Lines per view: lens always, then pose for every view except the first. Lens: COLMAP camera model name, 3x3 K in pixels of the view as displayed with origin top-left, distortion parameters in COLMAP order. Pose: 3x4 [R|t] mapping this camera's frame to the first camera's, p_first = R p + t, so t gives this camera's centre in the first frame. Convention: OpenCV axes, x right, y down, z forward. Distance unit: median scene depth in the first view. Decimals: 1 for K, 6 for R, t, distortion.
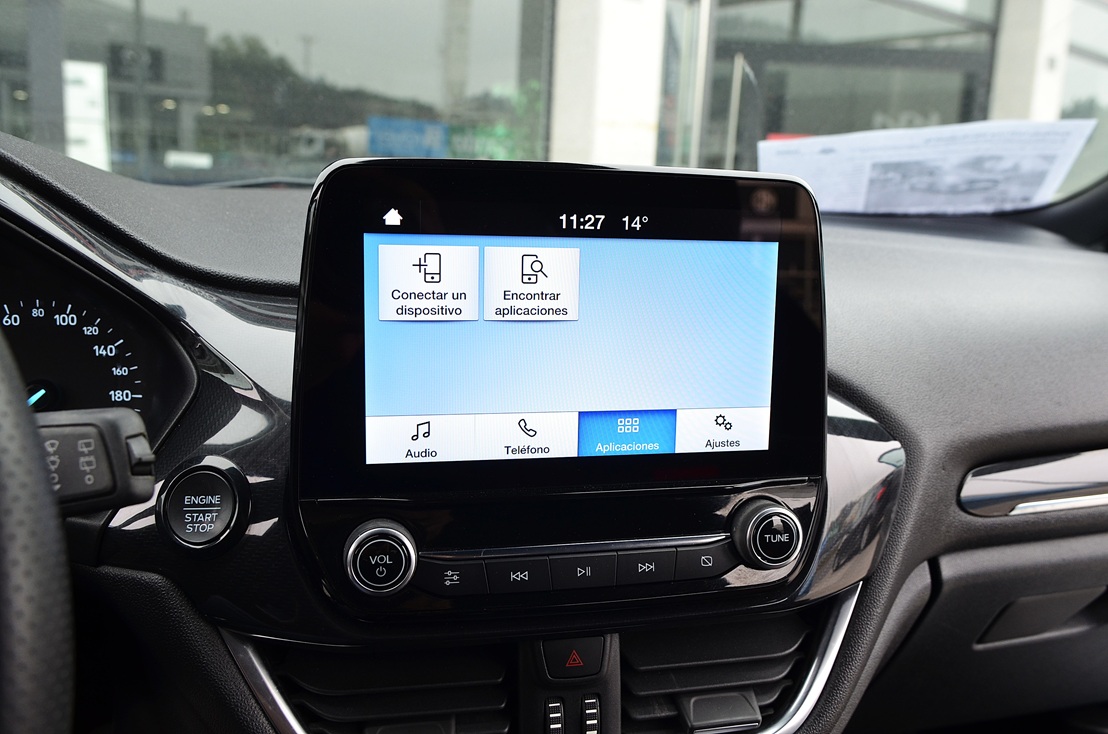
lens RADIAL K [[896.3, 0, 554.0], [0, 896.3, 367.0], [0, 0, 1]] dist [-0.035304, -0.000527]
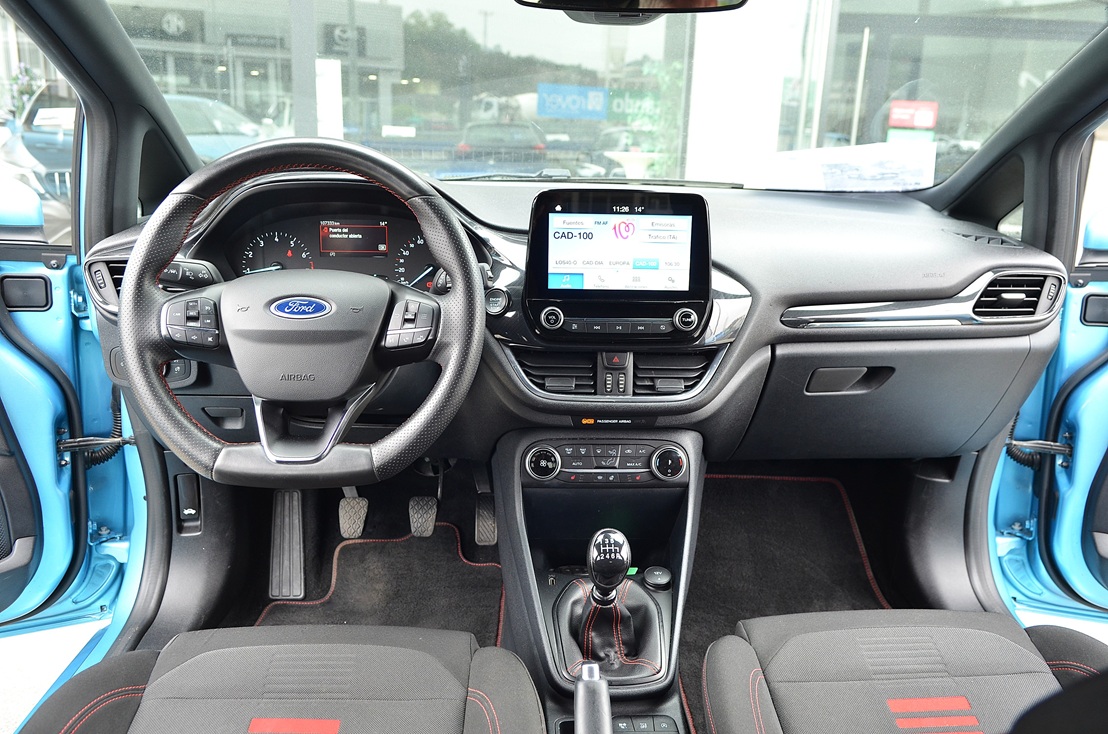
lens RADIAL K [[821.1, 0, 554.0], [0, 821.1, 367.0], [0, 0, 1]] dist [-0.004420, -0.001148]
pose [[0.983956, 0.035616, -0.174820, 0.282476], [-0.023370, 0.997159, 0.071615, 0.156877], [0.176874, -0.066380, 0.981992, -1.609095]]
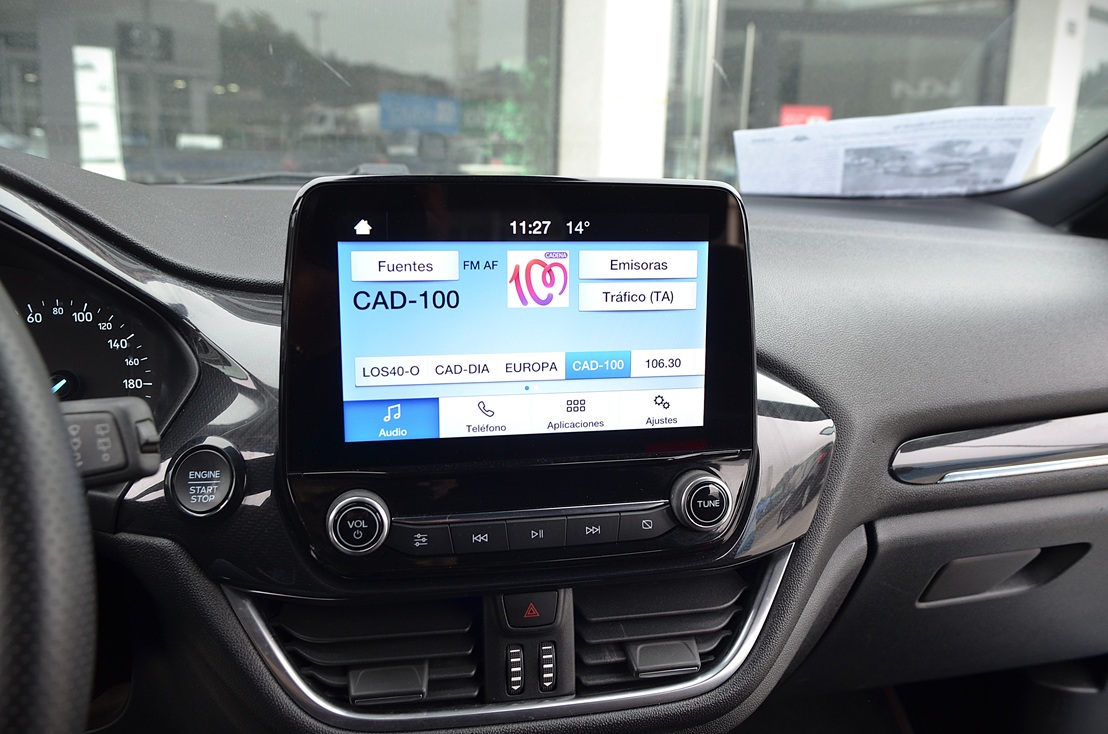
lens RADIAL K [[903.7, 0, 554.0], [0, 903.7, 367.0], [0, 0, 1]] dist [-0.030950, -0.001338]
pose [[0.999732, -0.011845, -0.019875, 0.074907], [0.012373, 0.999567, 0.026696, -0.014146], [0.019550, -0.026935, 0.999446, -0.137000]]
